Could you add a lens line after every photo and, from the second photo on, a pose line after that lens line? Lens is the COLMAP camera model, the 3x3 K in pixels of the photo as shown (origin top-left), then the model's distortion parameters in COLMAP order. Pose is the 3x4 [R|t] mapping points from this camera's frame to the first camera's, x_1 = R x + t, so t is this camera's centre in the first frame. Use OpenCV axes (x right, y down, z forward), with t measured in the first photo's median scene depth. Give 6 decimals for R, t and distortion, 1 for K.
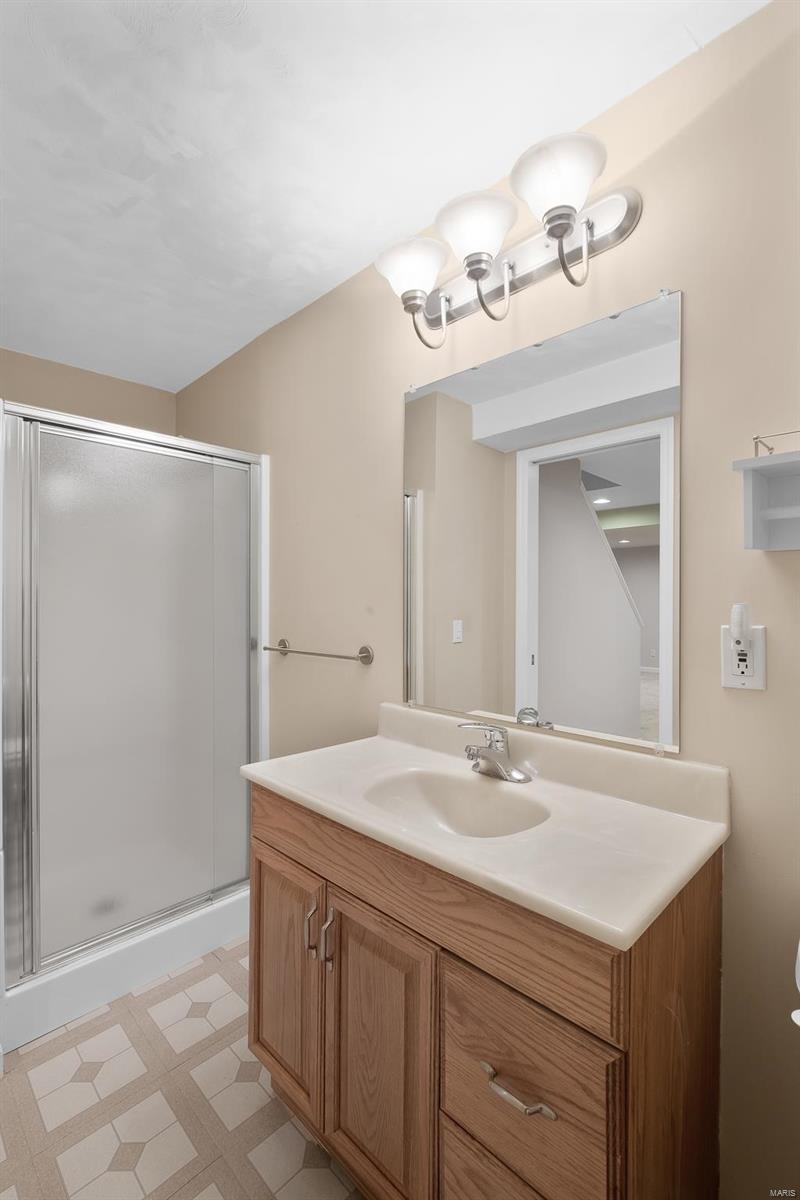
lens RADIAL K [[535.8, 0, 398.4], [0, 535.8, 603.0], [0, 0, 1]] dist [-0.002727, -0.001054]
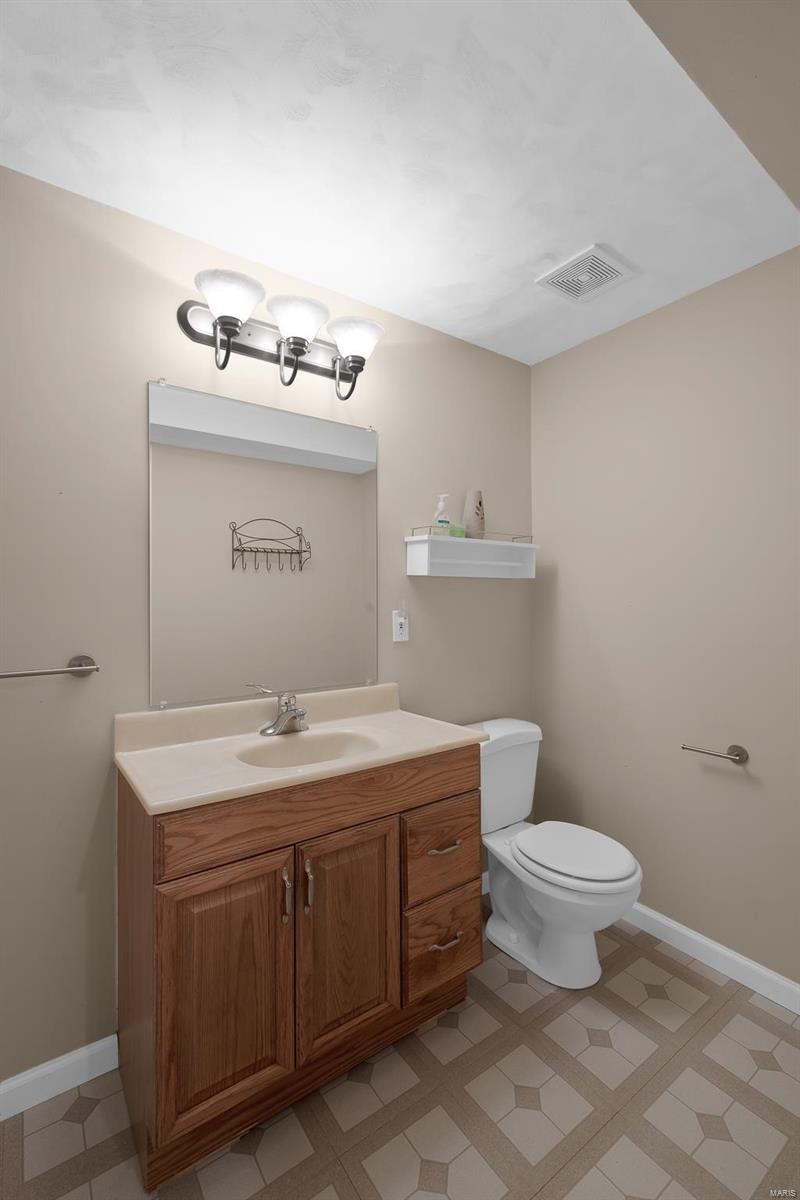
lens RADIAL K [[535.8, 0, 399.8], [0, 535.8, 596.3], [0, 0, 1]] dist [-0.002727, -0.001054]
pose [[0.157760, 0.005623, 0.987461, -1.257323], [0.008968, 0.999934, -0.007126, -0.000698], [-0.987437, 0.009980, 0.157699, 0.606564]]
